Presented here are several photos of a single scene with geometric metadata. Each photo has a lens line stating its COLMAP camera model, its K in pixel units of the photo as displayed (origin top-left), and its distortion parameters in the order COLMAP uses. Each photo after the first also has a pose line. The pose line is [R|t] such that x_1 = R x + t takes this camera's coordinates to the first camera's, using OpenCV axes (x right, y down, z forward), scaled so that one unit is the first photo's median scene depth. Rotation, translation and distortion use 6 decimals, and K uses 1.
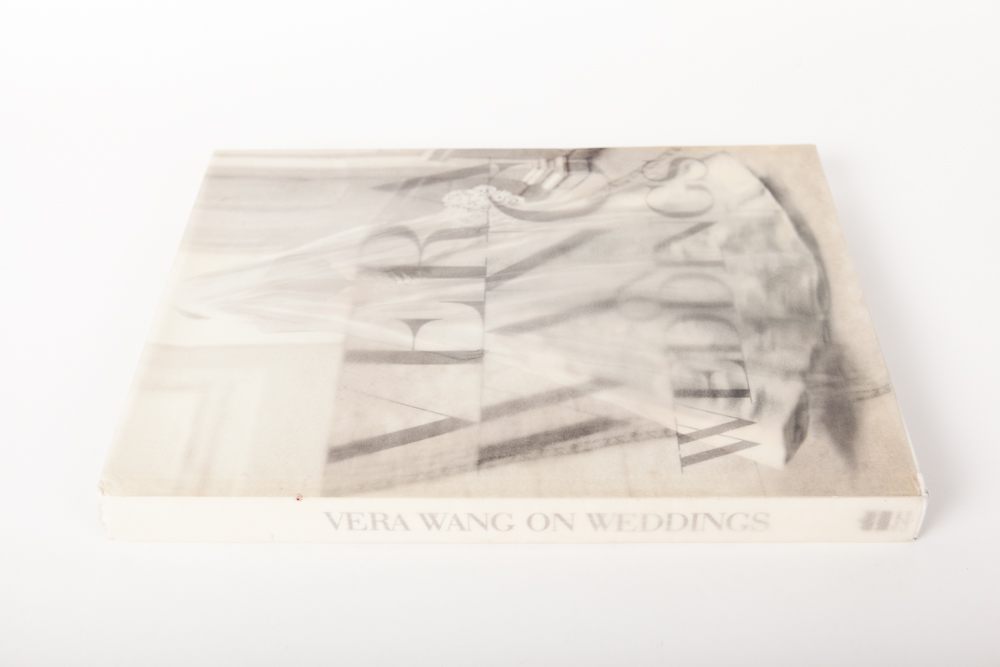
lens RADIAL K [[1227.7, 0, 500.9], [0, 1227.7, 333.8], [0, 0, 1]] dist [0.000265, 0.000000]
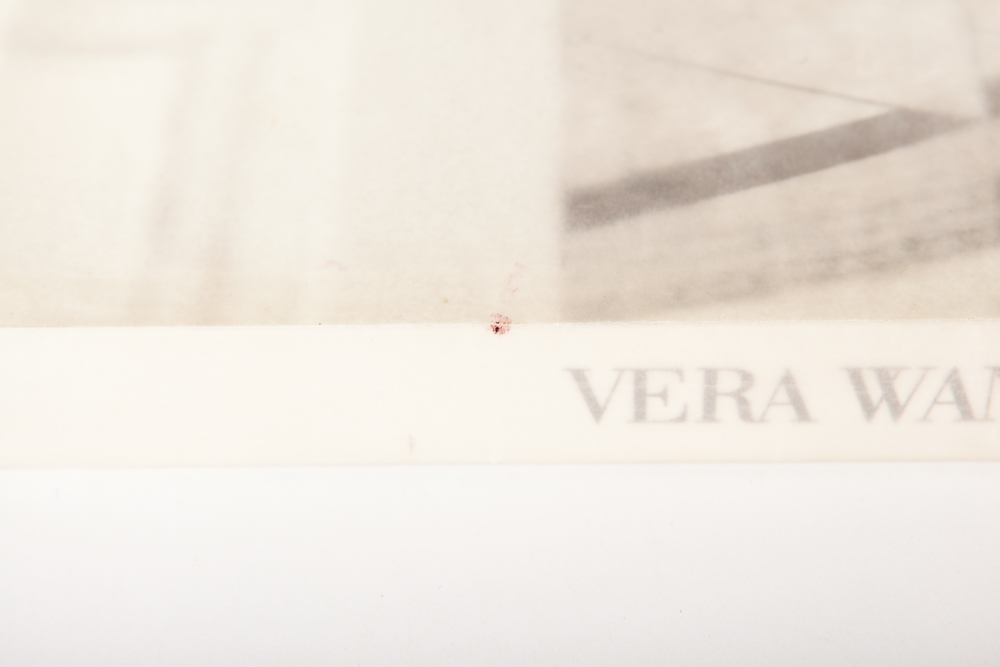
lens RADIAL K [[2089.5, 0, 499.8], [0, 2089.5, 333.6], [0, 0, 1]] dist [0.156715, 0.000000]
pose [[0.999893, -0.010947, -0.009749, -0.156162], [0.011427, 0.998653, 0.050608, 0.104813], [0.009182, -0.050714, 0.998671, 0.411686]]
